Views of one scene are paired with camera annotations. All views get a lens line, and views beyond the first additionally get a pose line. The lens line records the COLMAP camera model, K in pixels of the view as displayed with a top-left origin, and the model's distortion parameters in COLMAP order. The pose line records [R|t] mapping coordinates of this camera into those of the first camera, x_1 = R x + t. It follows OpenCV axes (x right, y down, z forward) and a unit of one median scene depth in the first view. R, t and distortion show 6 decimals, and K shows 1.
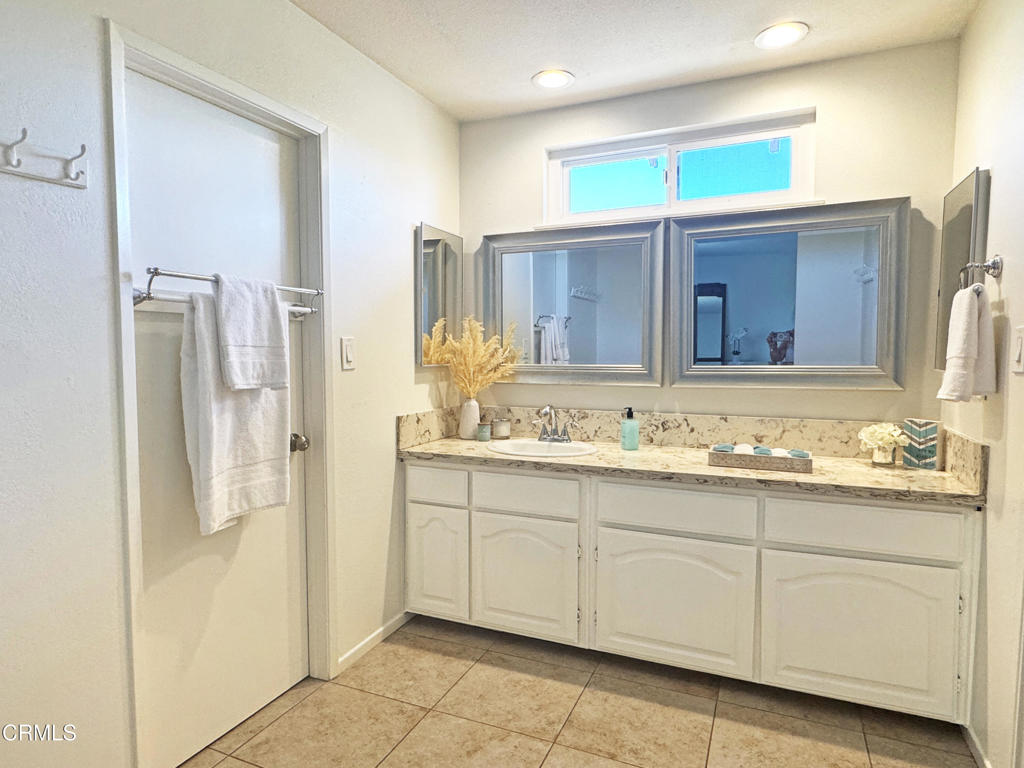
lens RADIAL K [[582.2, 0, 512.0], [0, 582.2, 384.0], [0, 0, 1]] dist [-0.003807, 0.000875]
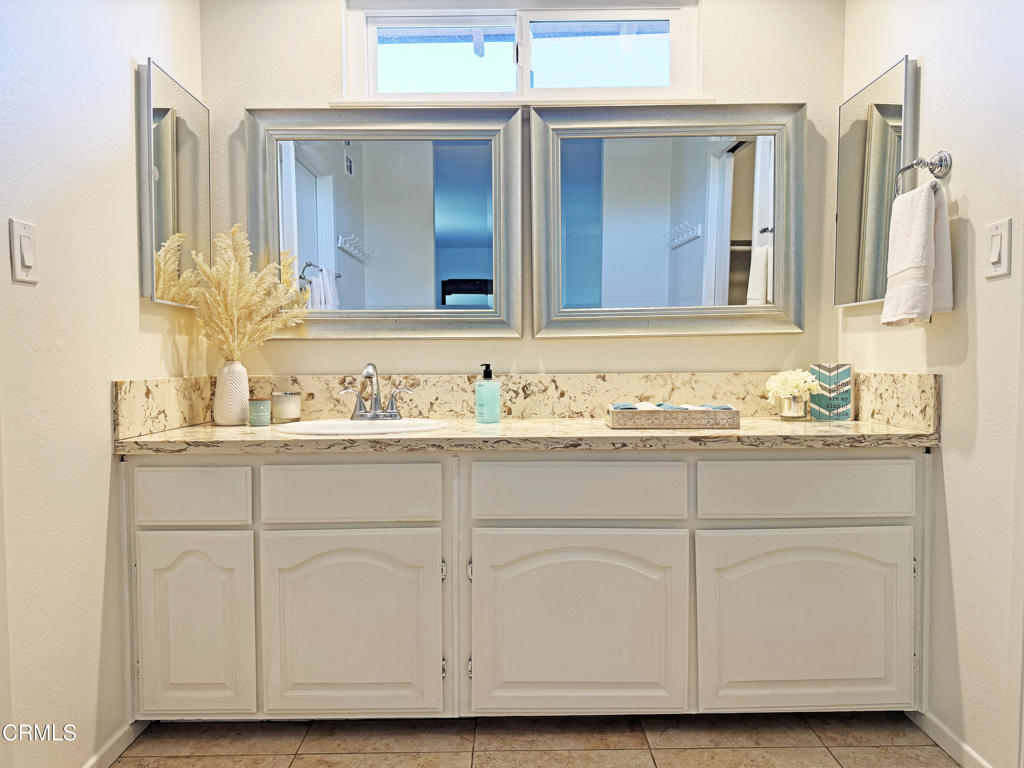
lens RADIAL K [[705.8, 0, 512.0], [0, 705.8, 384.0], [0, 0, 1]] dist [0.068908, -0.099646]
pose [[0.916110, -0.020907, 0.400382, -0.119895], [0.028764, 0.999493, -0.013625, 0.079701], [-0.399894, 0.023999, 0.916247, 0.198896]]
